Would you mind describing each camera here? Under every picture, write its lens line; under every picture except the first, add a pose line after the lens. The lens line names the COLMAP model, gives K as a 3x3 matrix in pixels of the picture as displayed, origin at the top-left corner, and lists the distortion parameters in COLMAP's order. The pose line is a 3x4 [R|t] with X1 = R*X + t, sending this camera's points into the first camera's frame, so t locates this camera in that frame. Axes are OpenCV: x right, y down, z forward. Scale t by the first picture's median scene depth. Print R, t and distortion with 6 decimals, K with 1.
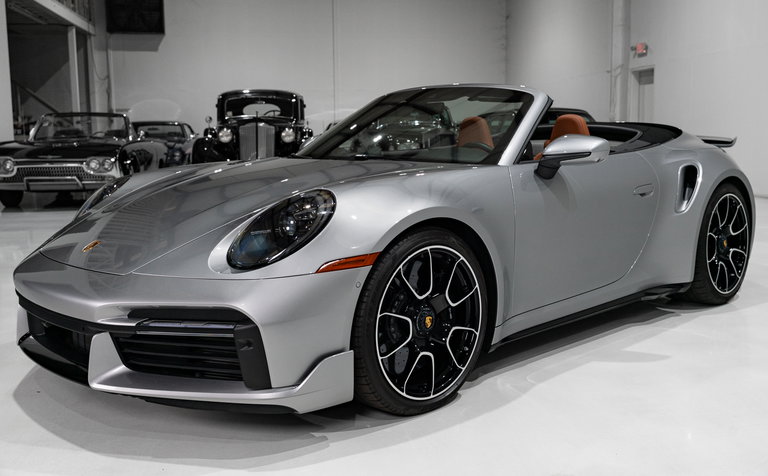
lens RADIAL K [[762.8, 0, 385.6], [0, 762.8, 216.6], [0, 0, 1]] dist [0.006947, 0.012696]
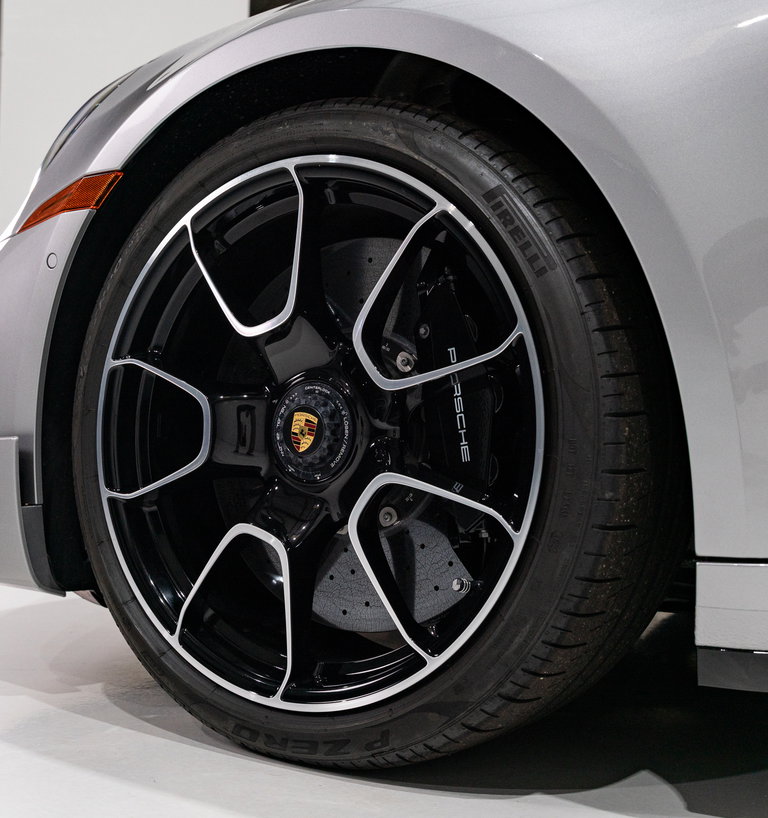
lens RADIAL K [[1195.7, 0, 384.0], [0, 1195.7, 409.0], [0, 0, 1]] dist [0.015061, 0.021209]
pose [[0.224669, -0.002252, -0.974433, 0.463941], [-0.133288, 0.990527, -0.033020, 0.131991], [0.965276, 0.137298, 0.222241, 0.874786]]
